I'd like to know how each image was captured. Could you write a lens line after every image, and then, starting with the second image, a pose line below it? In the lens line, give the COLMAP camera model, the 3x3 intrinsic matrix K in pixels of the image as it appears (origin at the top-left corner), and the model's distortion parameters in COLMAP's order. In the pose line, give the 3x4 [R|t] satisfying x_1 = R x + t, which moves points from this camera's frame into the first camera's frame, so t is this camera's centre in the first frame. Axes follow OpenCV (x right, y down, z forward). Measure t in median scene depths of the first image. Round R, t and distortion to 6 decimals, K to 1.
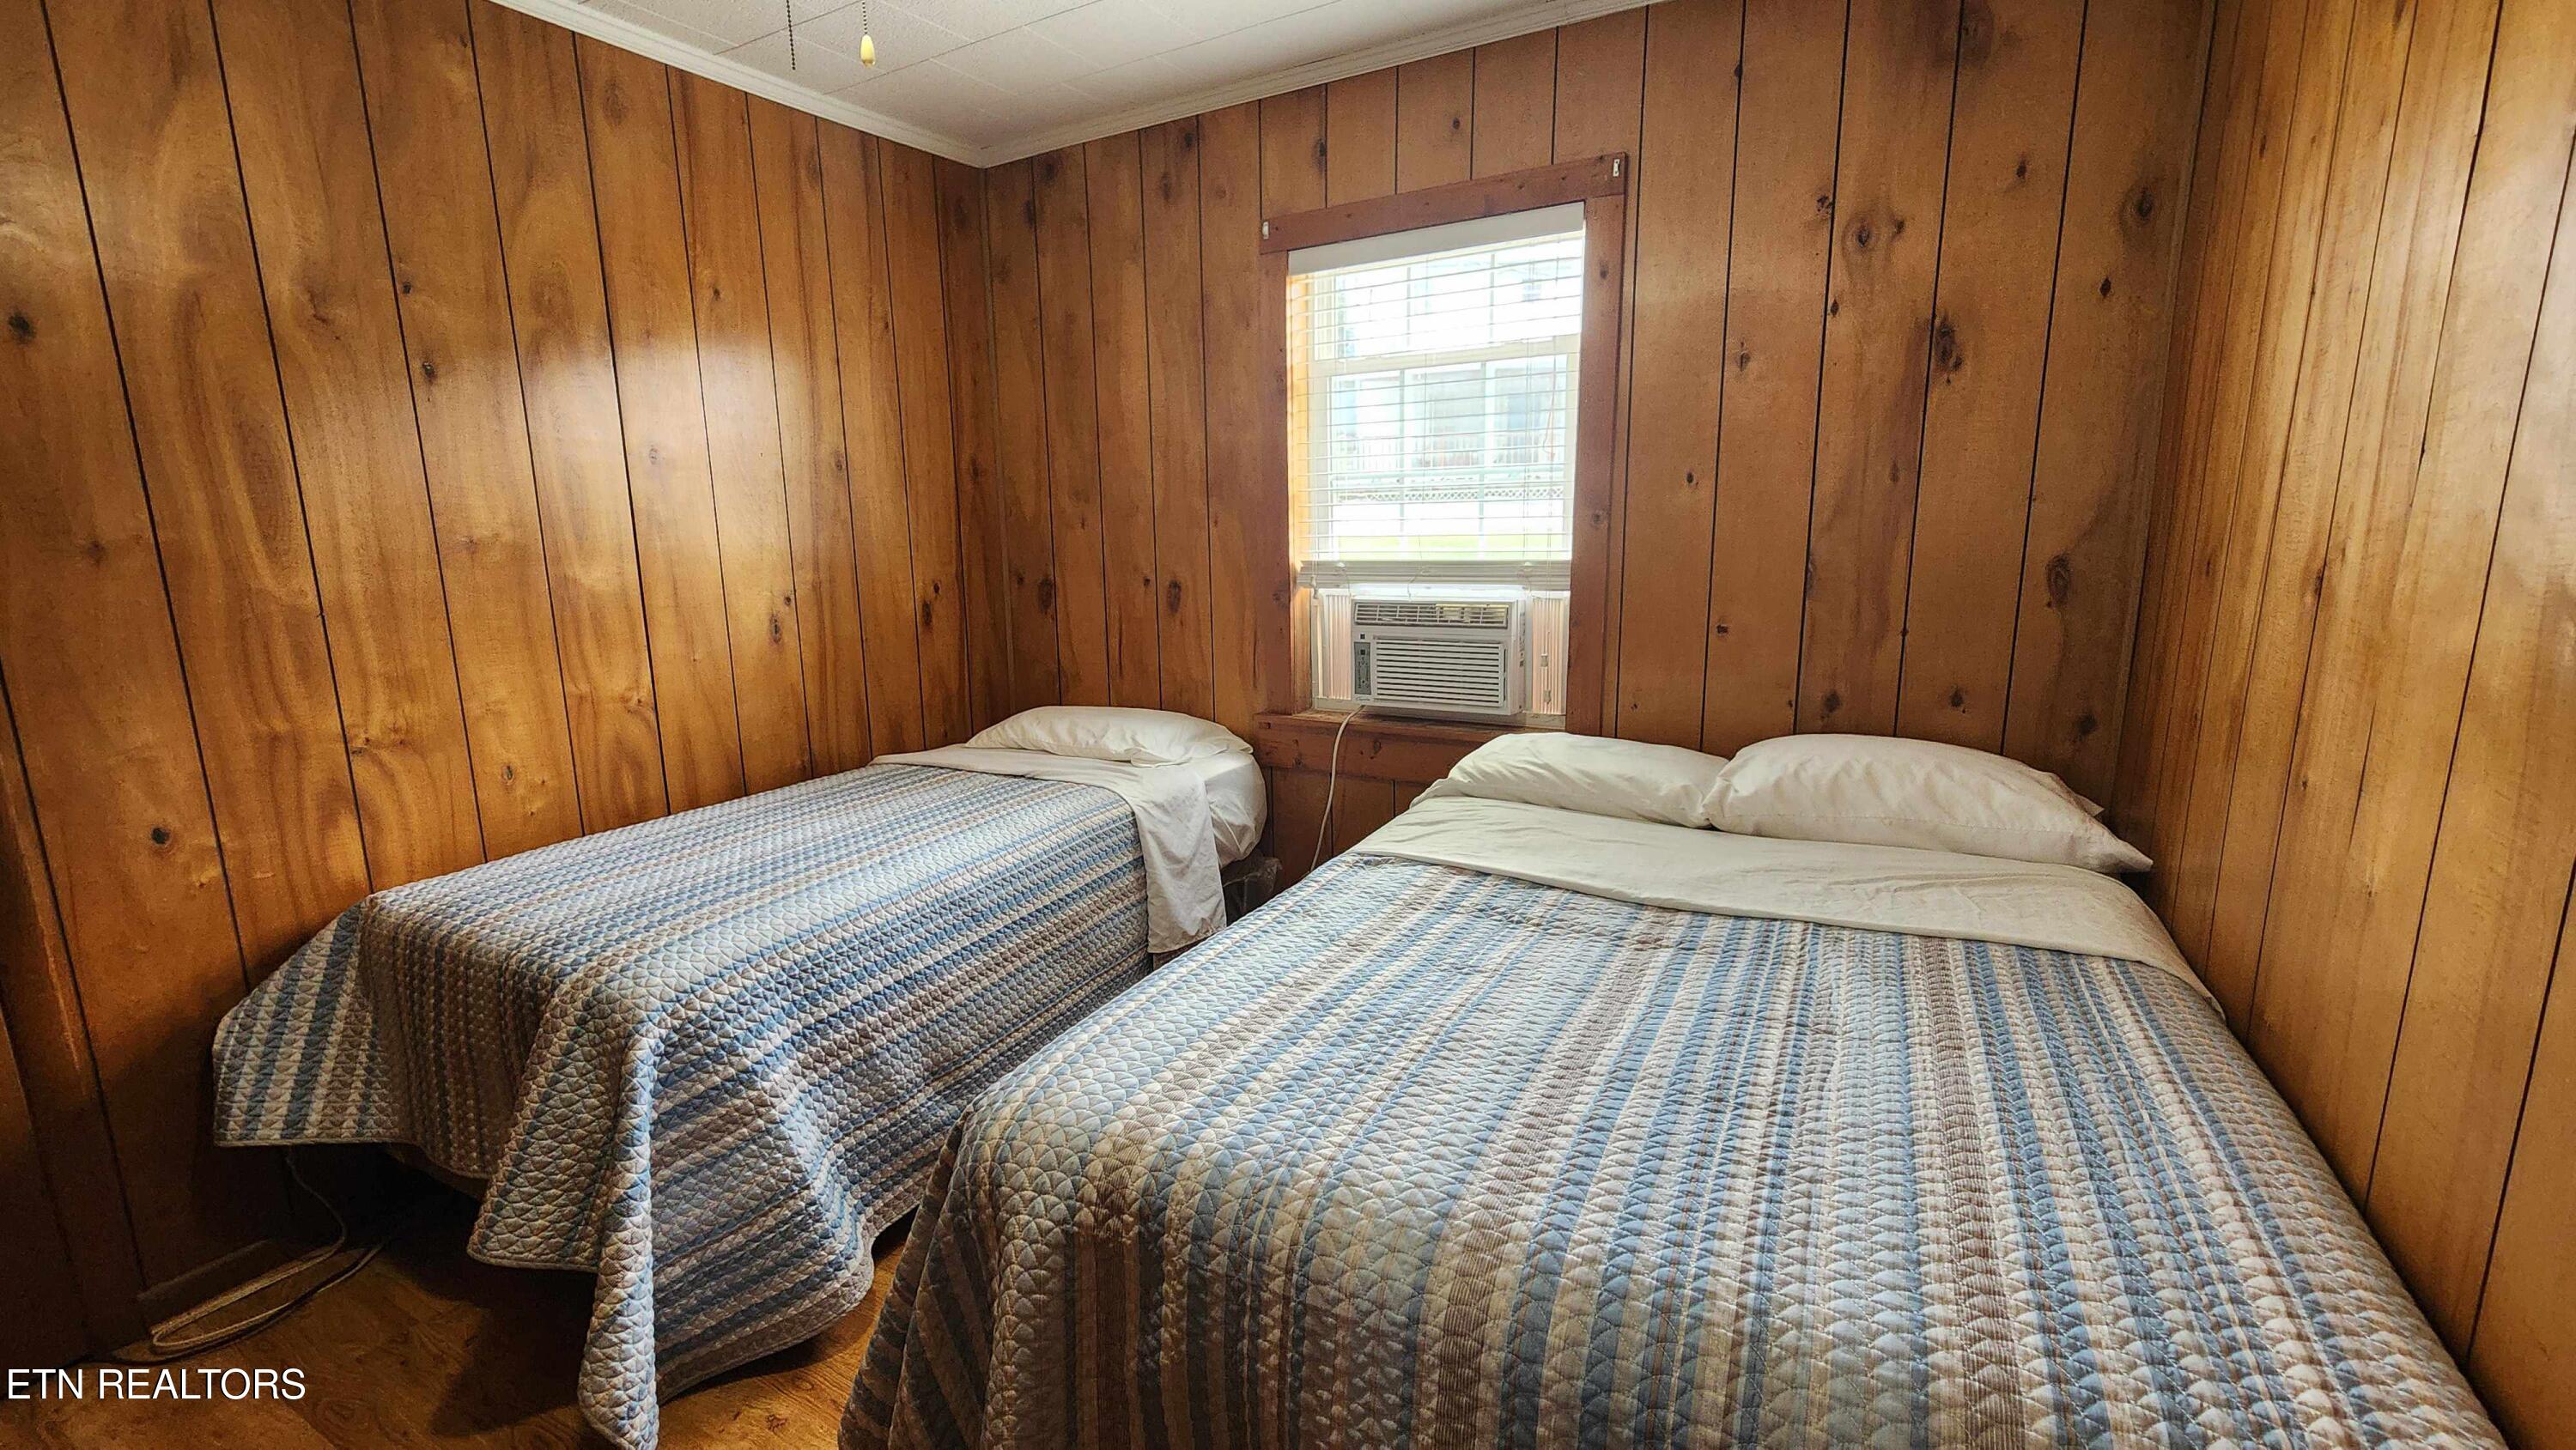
lens RADIAL K [[1057.7, 0, 1289.2], [0, 1057.7, 721.8], [0, 0, 1]] dist [0.000718, 0.000130]
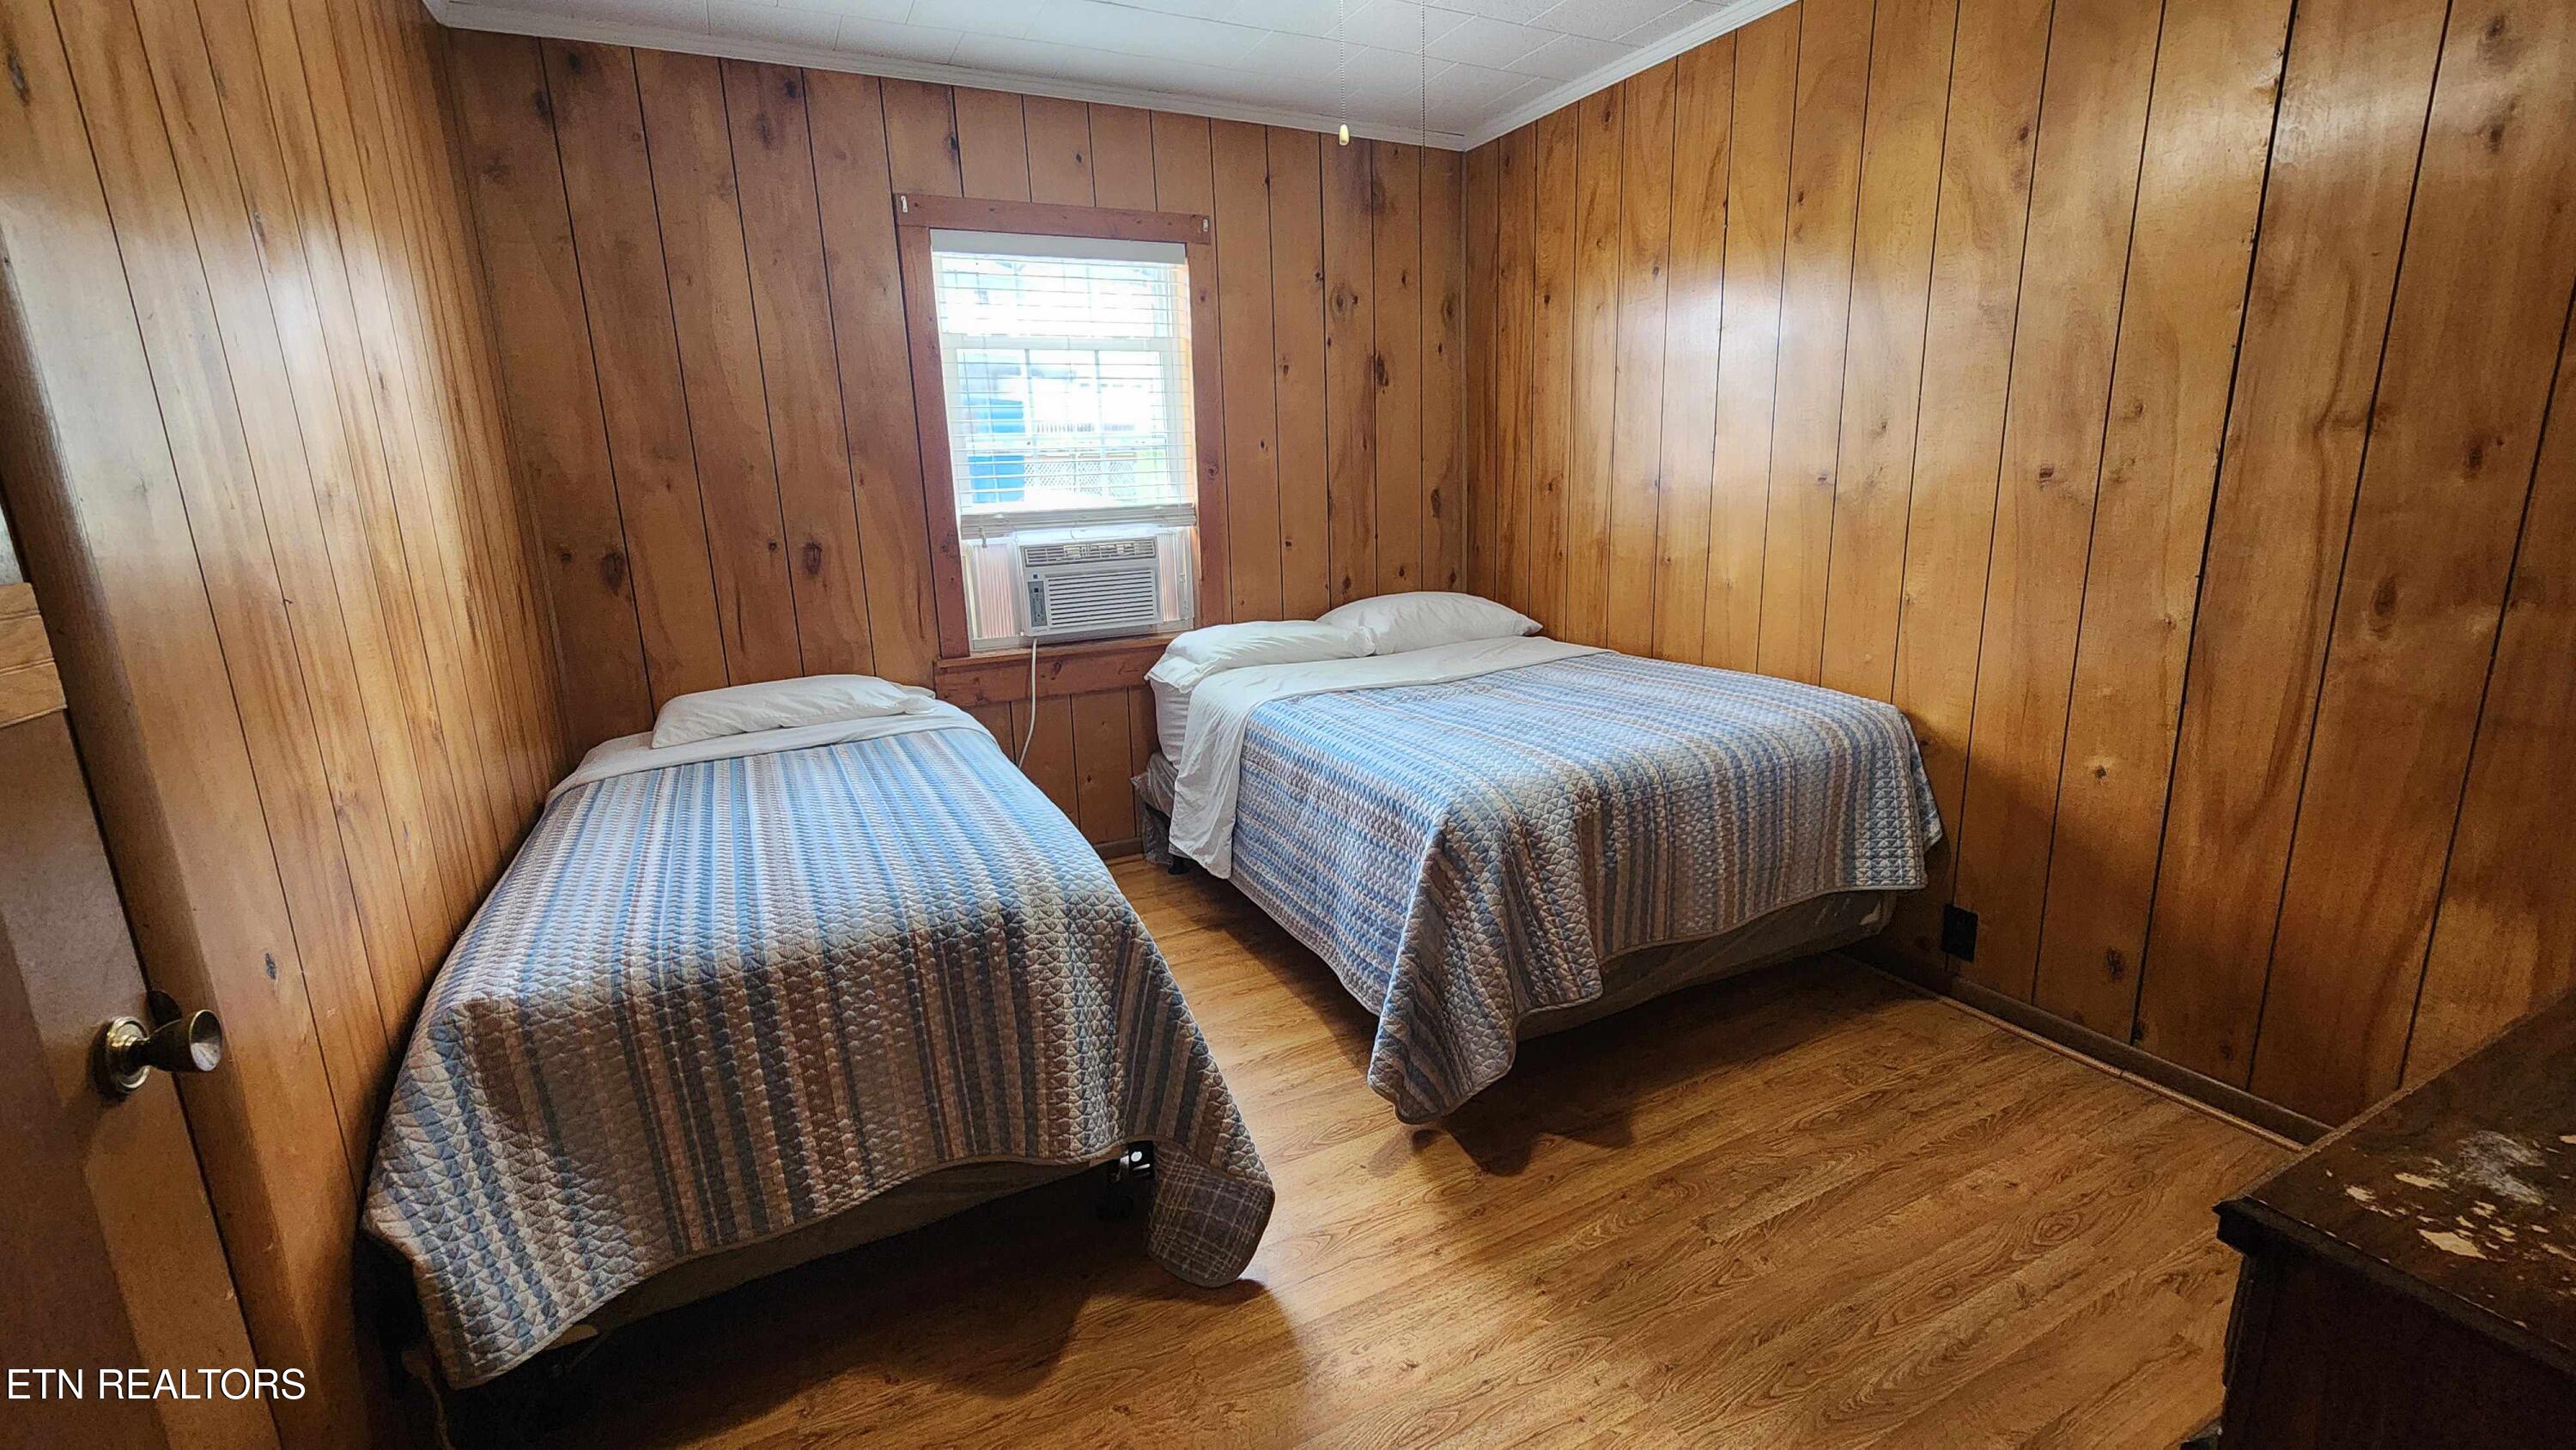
lens RADIAL K [[1057.7, 0, 1283.2], [0, 1057.7, 725.4], [0, 0, 1]] dist [0.000718, 0.000130]
pose [[0.568872, -0.187866, 0.800682, -0.784844], [0.177539, 0.978658, 0.103486, 0.008798], [-0.803035, 0.083282, 0.590084, 0.108956]]
